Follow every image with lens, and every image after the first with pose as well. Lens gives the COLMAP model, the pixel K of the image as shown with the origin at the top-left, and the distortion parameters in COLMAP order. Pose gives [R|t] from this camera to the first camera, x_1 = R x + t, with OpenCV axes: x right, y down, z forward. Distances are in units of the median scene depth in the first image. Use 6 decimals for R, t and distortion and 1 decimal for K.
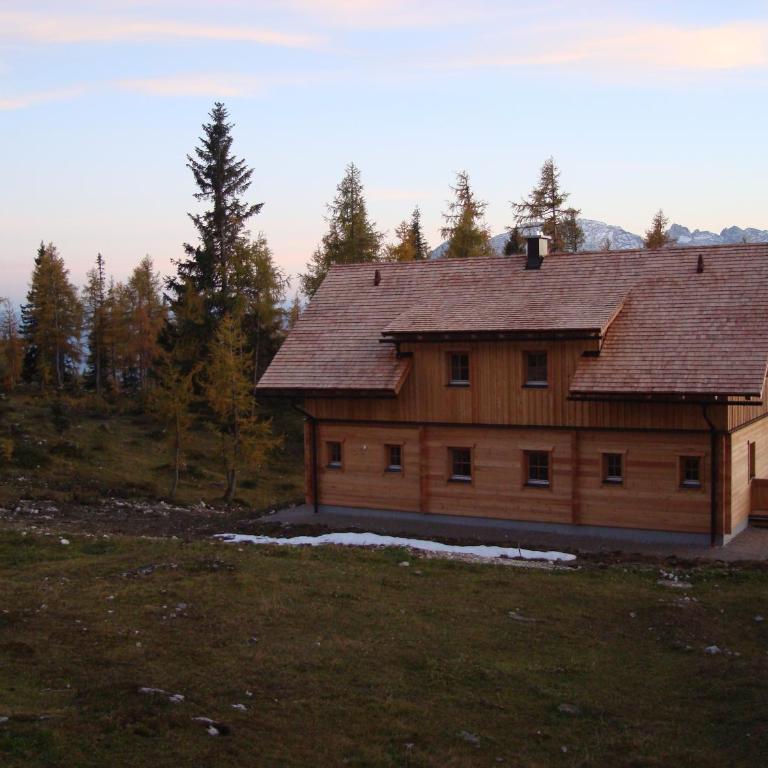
lens RADIAL K [[1006.4, 0, 384.0], [0, 1006.4, 384.0], [0, 0, 1]] dist [-0.038552, -0.447799]
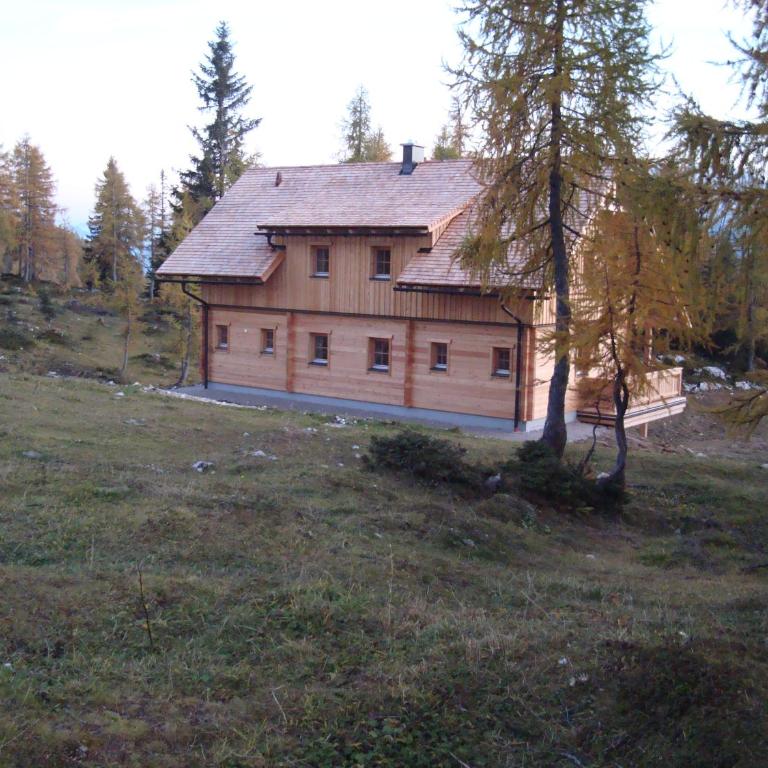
lens RADIAL K [[1006.4, 0, 384.0], [0, 1006.4, 384.0], [0, 0, 1]] dist [-0.038552, -0.447799]
pose [[0.993241, 0.061111, -0.098678, 0.257312], [-0.054546, 0.996199, 0.067920, 0.039603], [0.102453, -0.062078, 0.992799, -0.089966]]
